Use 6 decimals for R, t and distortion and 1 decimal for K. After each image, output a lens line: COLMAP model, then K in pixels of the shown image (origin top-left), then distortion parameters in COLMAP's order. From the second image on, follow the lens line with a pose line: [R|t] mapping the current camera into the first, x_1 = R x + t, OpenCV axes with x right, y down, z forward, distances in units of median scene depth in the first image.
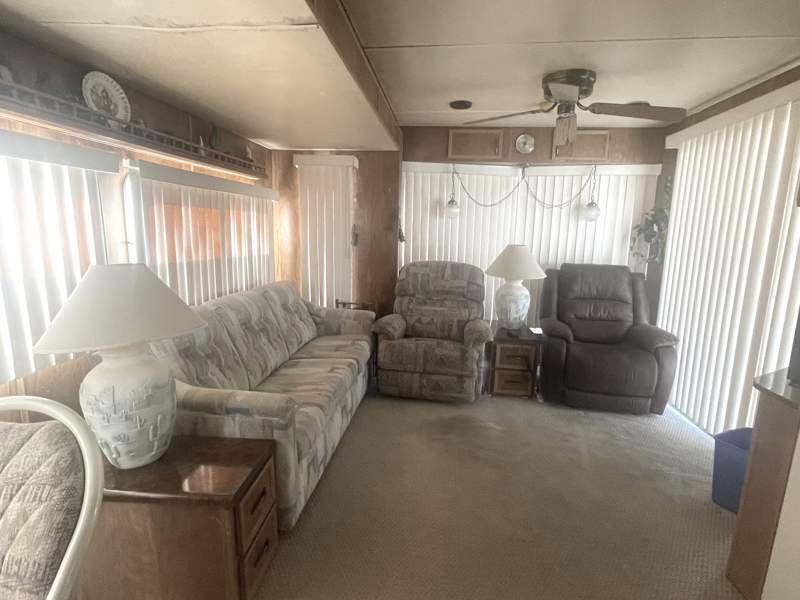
lens RADIAL K [[401.7, 0, 402.7], [0, 401.7, 293.8], [0, 0, 1]] dist [0.006767, 0.000143]
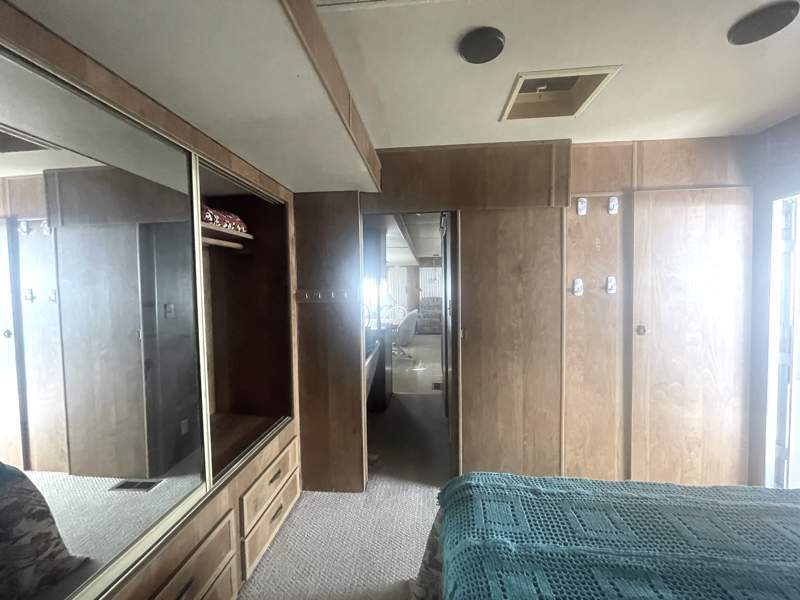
lens RADIAL K [[323.0, 0, 400.0], [0, 323.0, 299.2], [0, 0, 1]] dist [-0.008432, 0.000124]
pose [[0.999270, -0.037520, 0.007210, -0.198641], [0.038139, 0.990825, -0.129659, 0.277304], [-0.002279, 0.129839, 0.991532, -1.651025]]
